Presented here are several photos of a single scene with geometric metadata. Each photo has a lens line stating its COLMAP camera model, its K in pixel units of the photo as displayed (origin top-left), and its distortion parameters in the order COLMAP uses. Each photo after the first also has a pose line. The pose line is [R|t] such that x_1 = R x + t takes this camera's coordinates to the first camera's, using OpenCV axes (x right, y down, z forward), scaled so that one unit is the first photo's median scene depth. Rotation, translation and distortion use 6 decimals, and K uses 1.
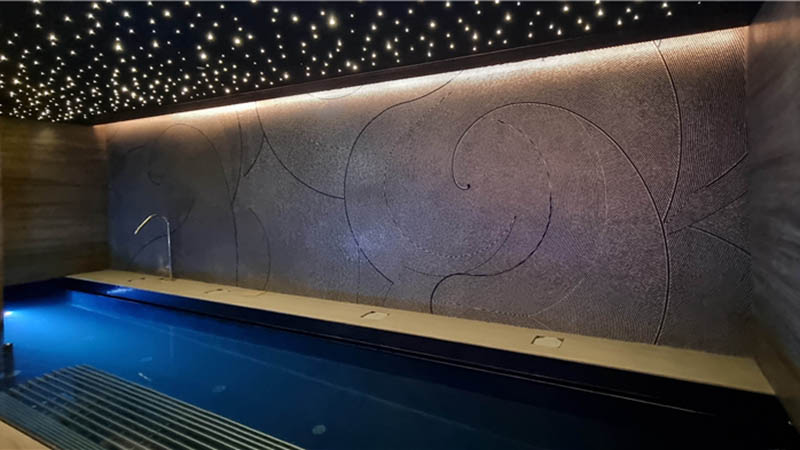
lens RADIAL K [[337.5, 0, 400.9], [0, 337.5, 208.2], [0, 0, 1]] dist [0.014702, -0.009391]
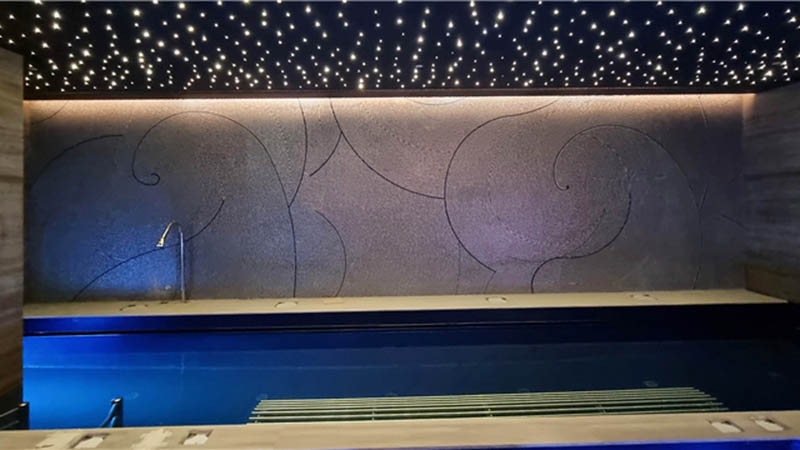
lens RADIAL K [[337.5, 0, 400.9], [0, 337.5, 208.2], [0, 0, 1]] dist [0.014702, -0.009391]
pose [[0.925043, -0.022828, 0.379176, -0.750504], [0.025060, 0.999685, -0.000951, -0.000673], [-0.379035, 0.010382, 0.925324, 0.060340]]
